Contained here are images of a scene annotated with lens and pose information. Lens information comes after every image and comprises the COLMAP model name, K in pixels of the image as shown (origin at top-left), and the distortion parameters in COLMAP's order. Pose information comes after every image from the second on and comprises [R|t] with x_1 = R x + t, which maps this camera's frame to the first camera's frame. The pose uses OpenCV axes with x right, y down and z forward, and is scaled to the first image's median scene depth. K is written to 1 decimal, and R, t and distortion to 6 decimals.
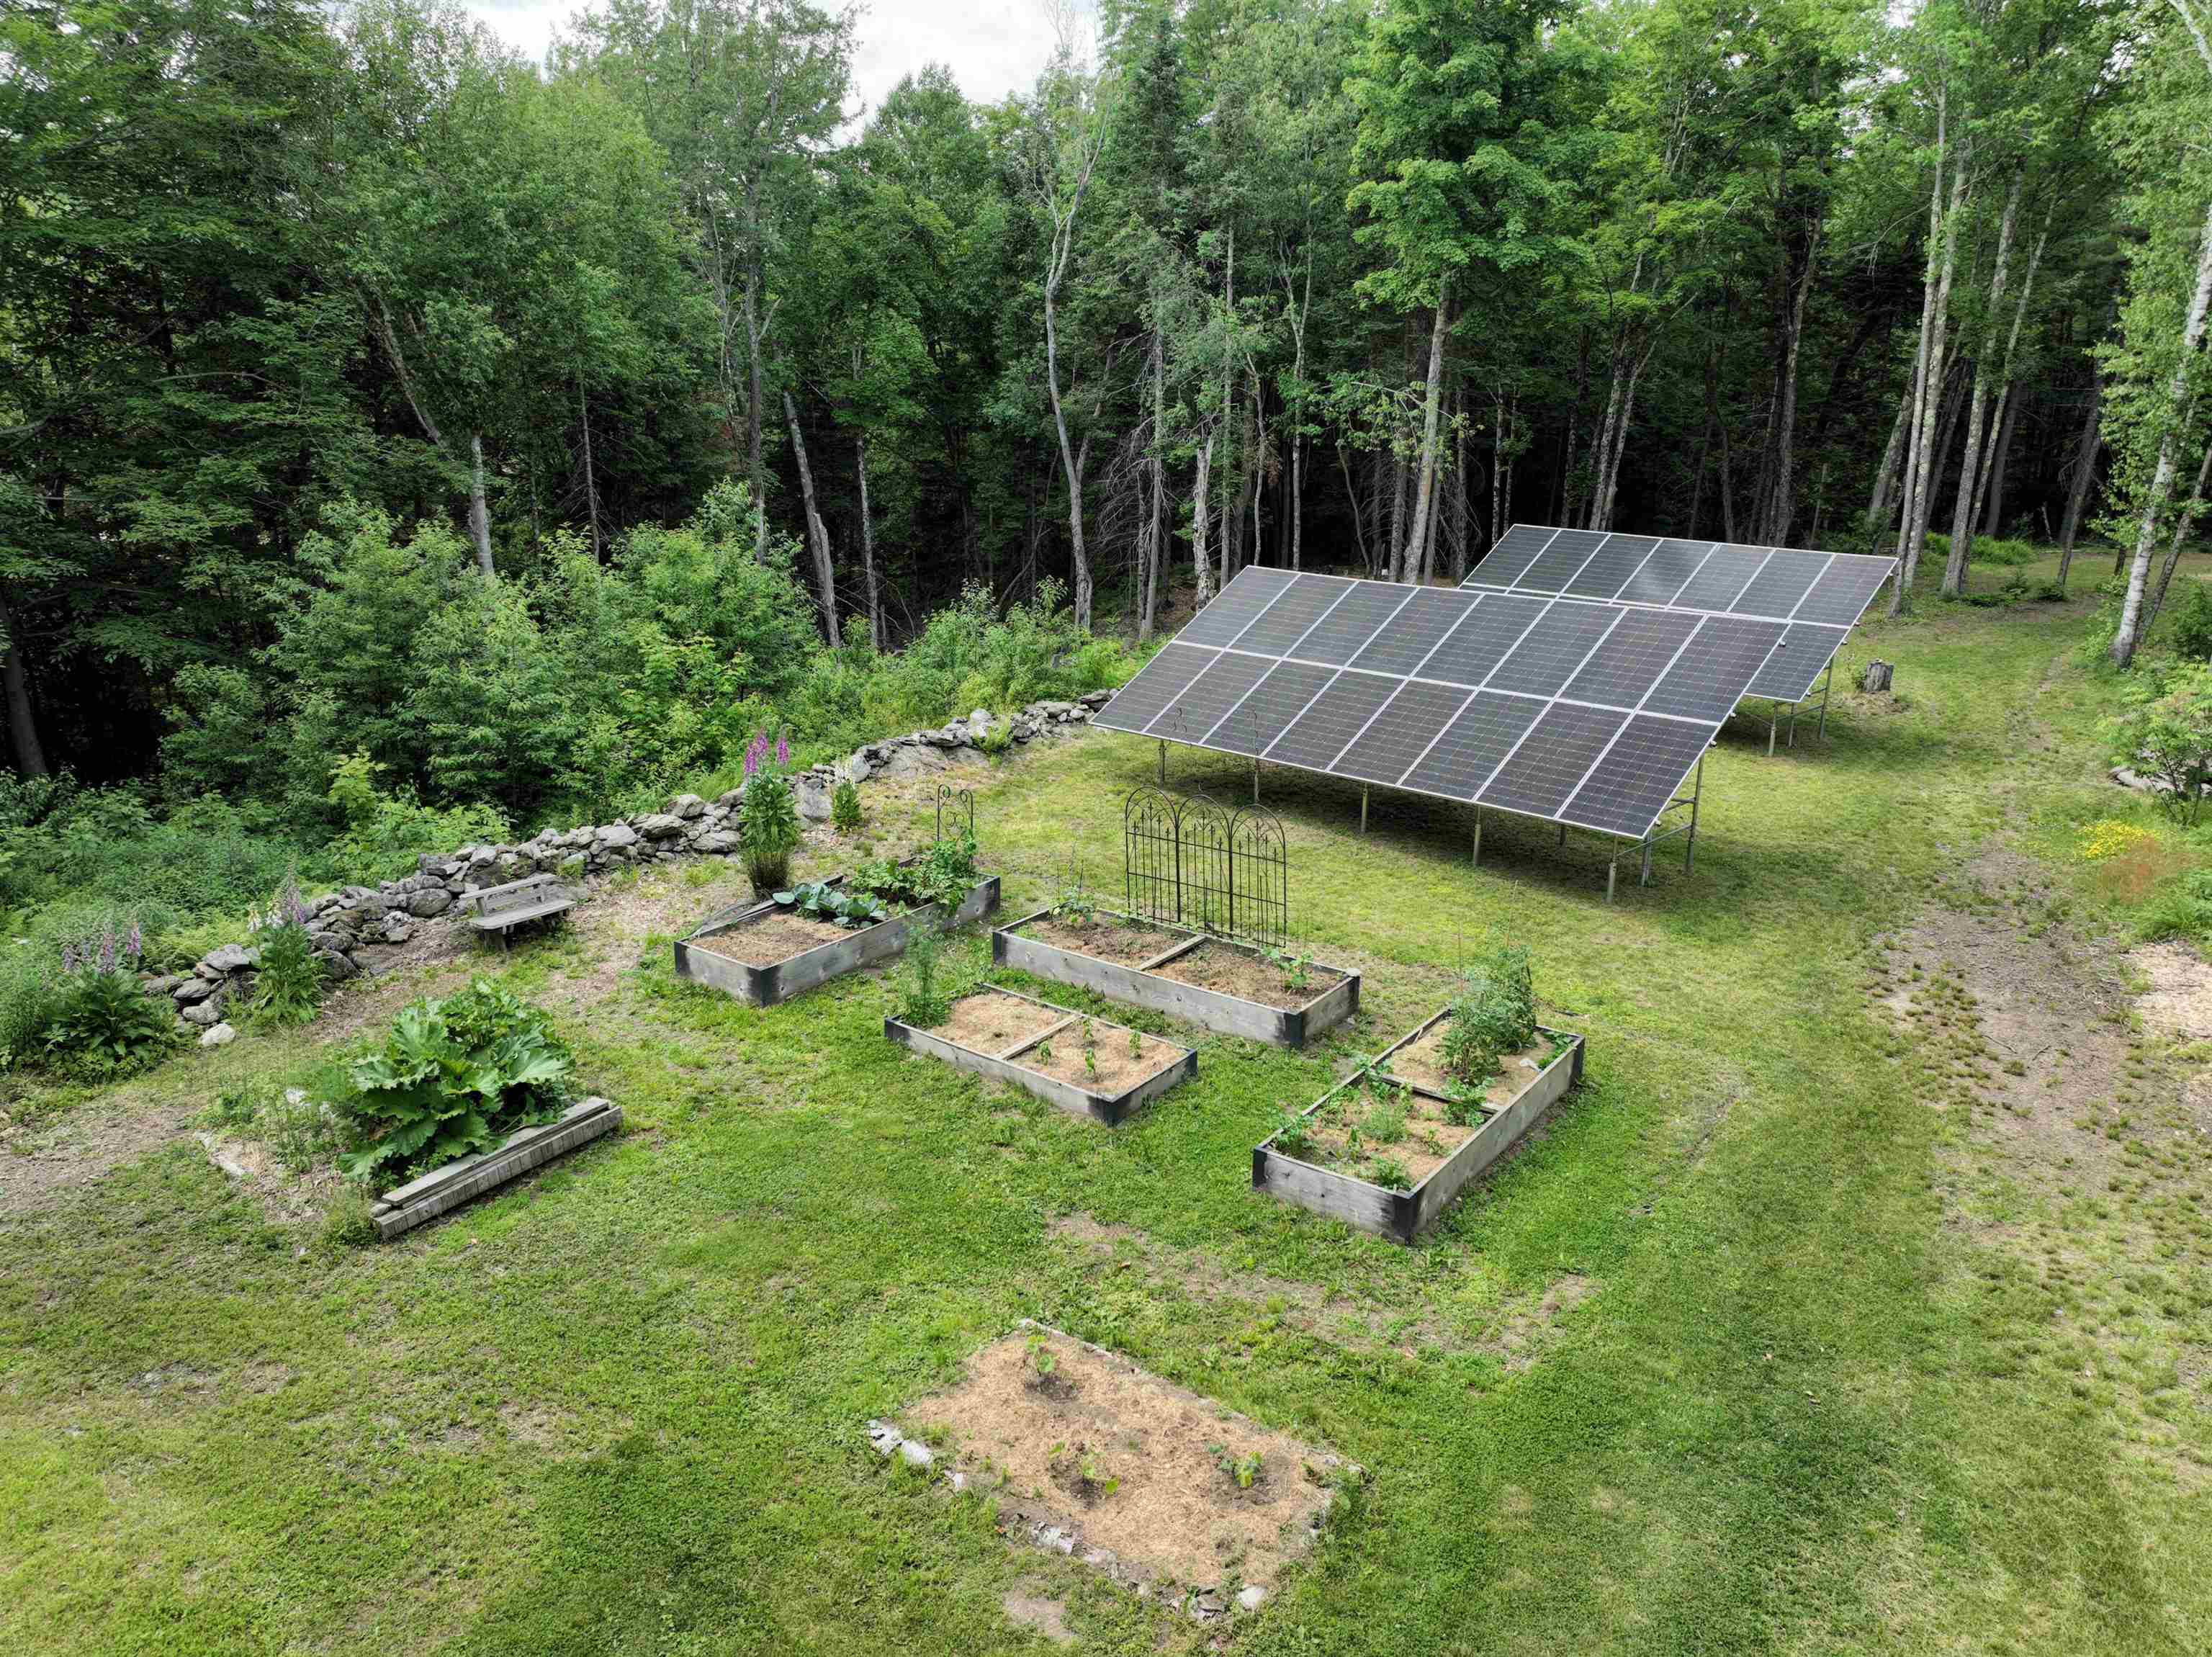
lens RADIAL K [[1553.4, 0, 1098.7], [0, 1553.4, 826.8], [0, 0, 1]] dist [0.007157, 0.000261]
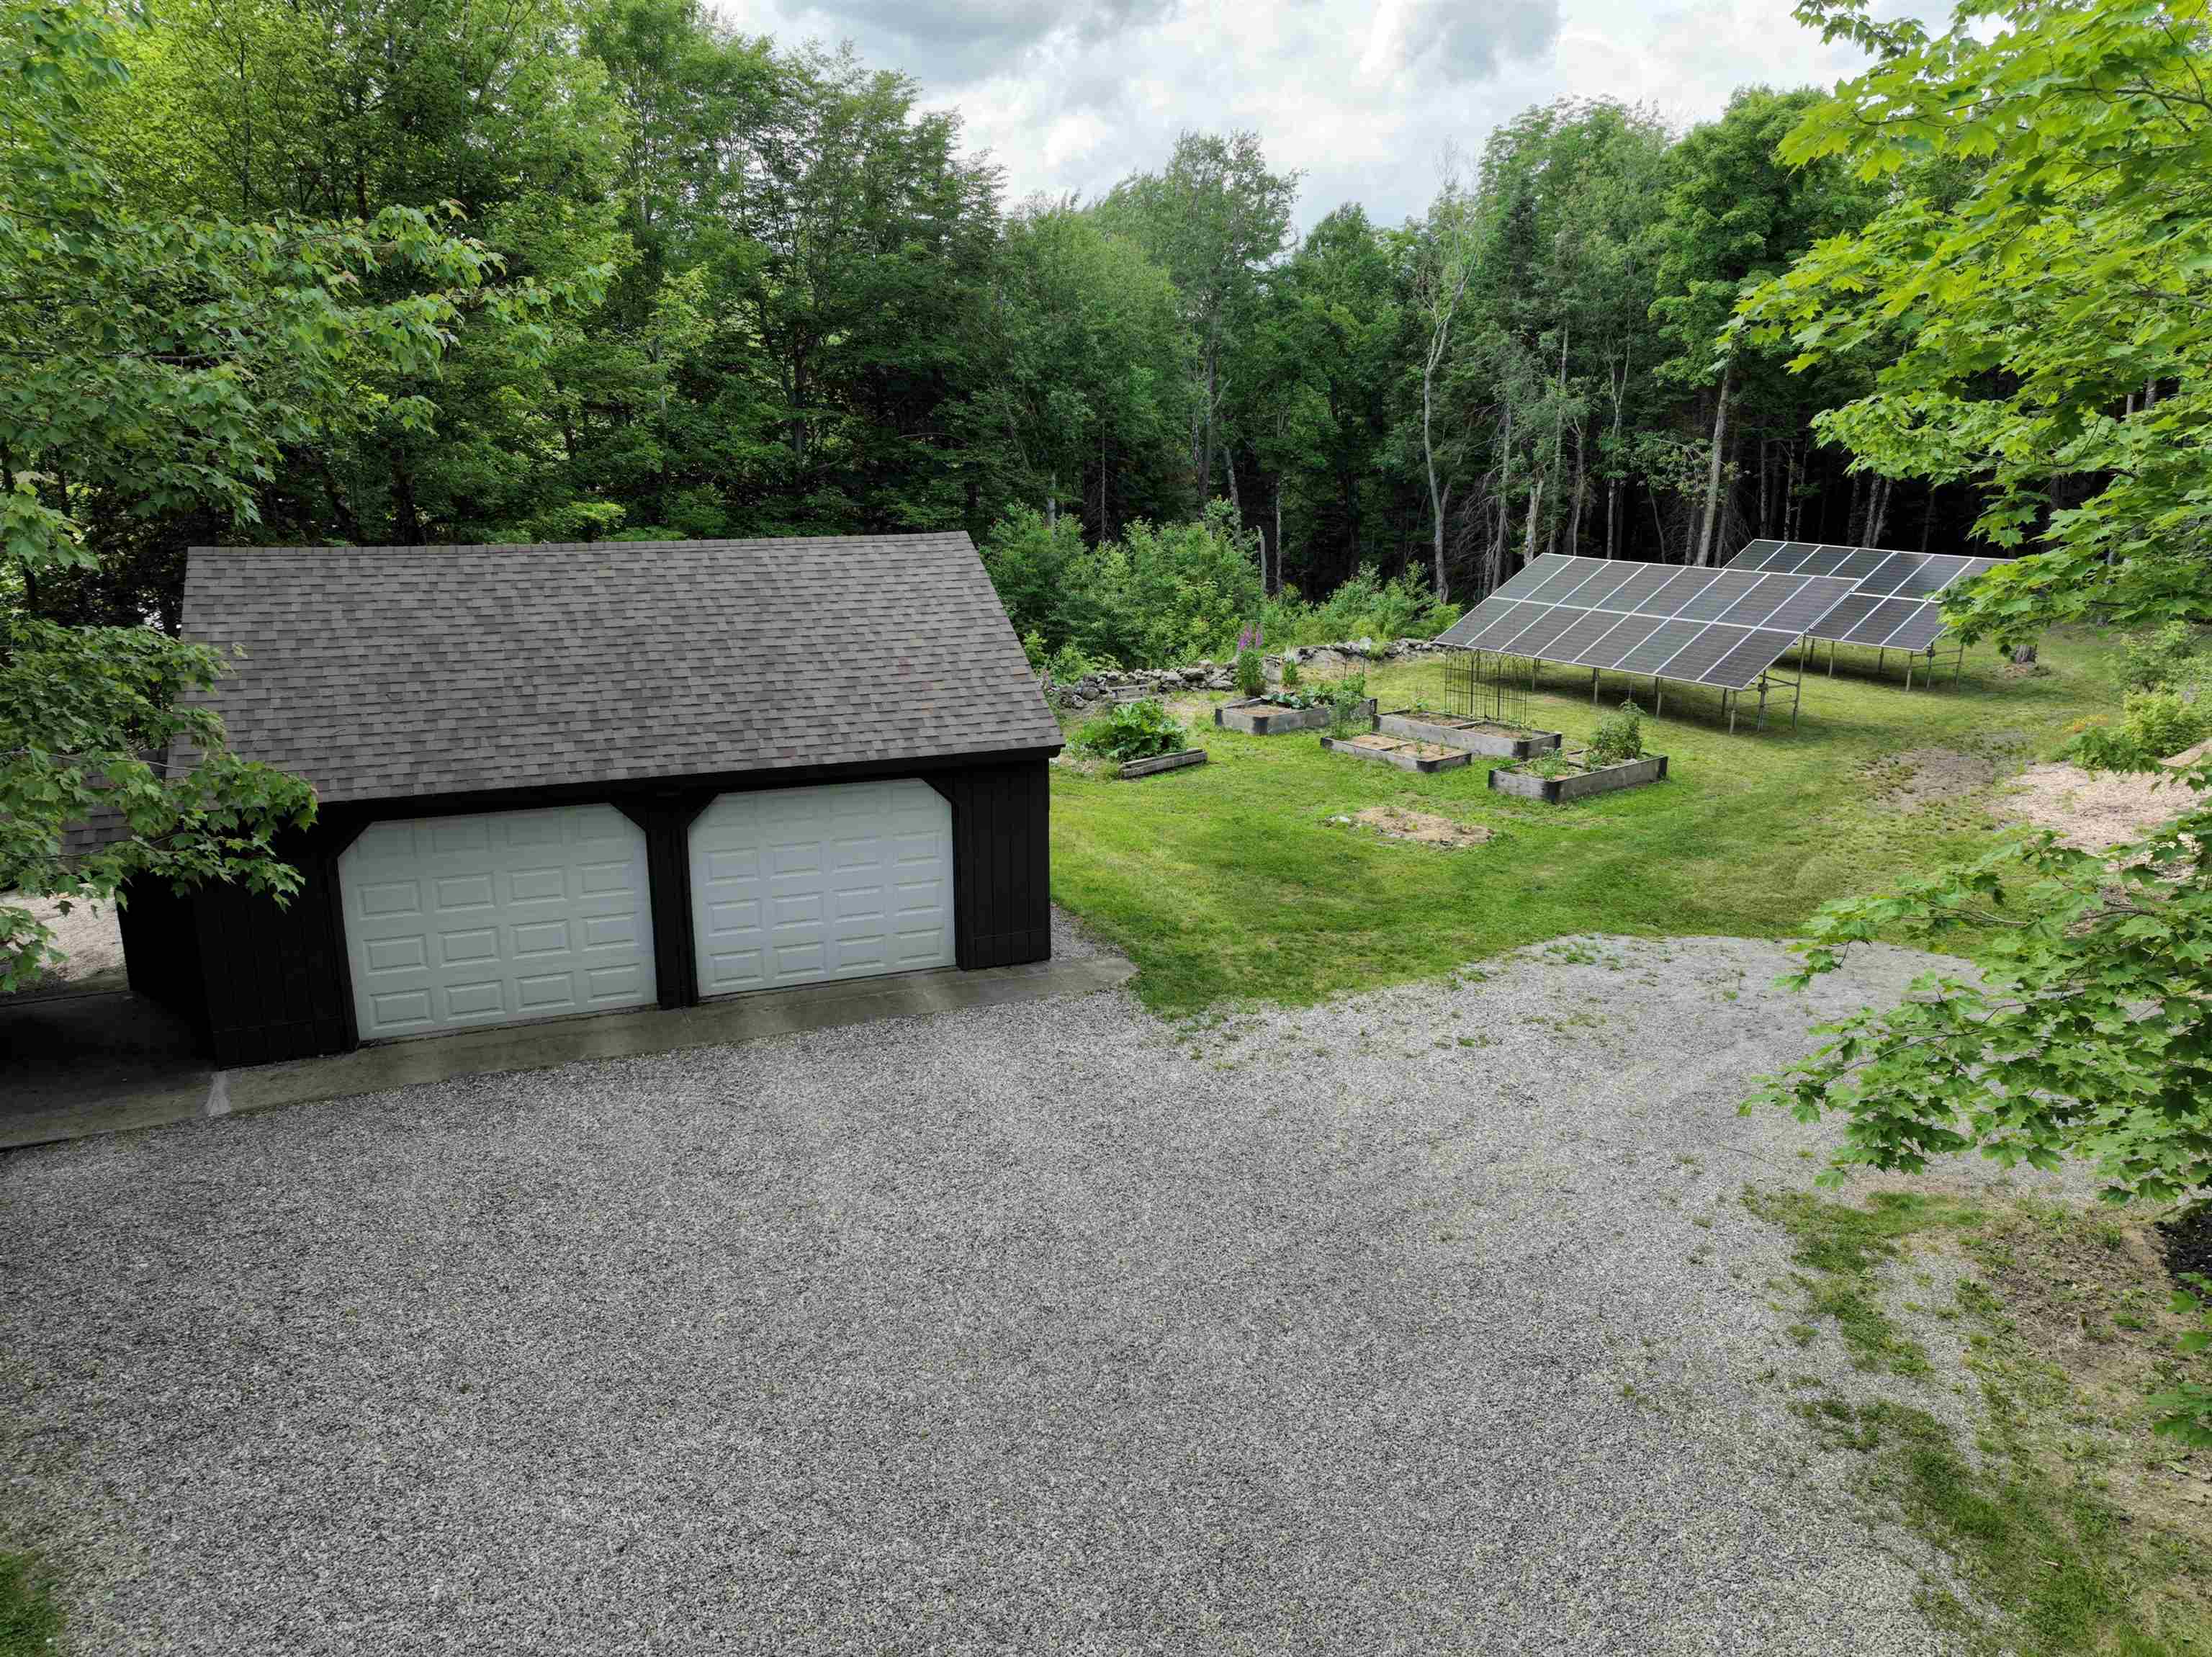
lens RADIAL K [[1553.4, 0, 1098.7], [0, 1553.4, 826.8], [0, 0, 1]] dist [0.007157, 0.000261]
pose [[0.972709, 0.057828, -0.224706, 0.018134], [-0.065794, 0.997437, -0.028120, 0.119766], [0.222504, 0.042137, 0.974021, -0.409969]]
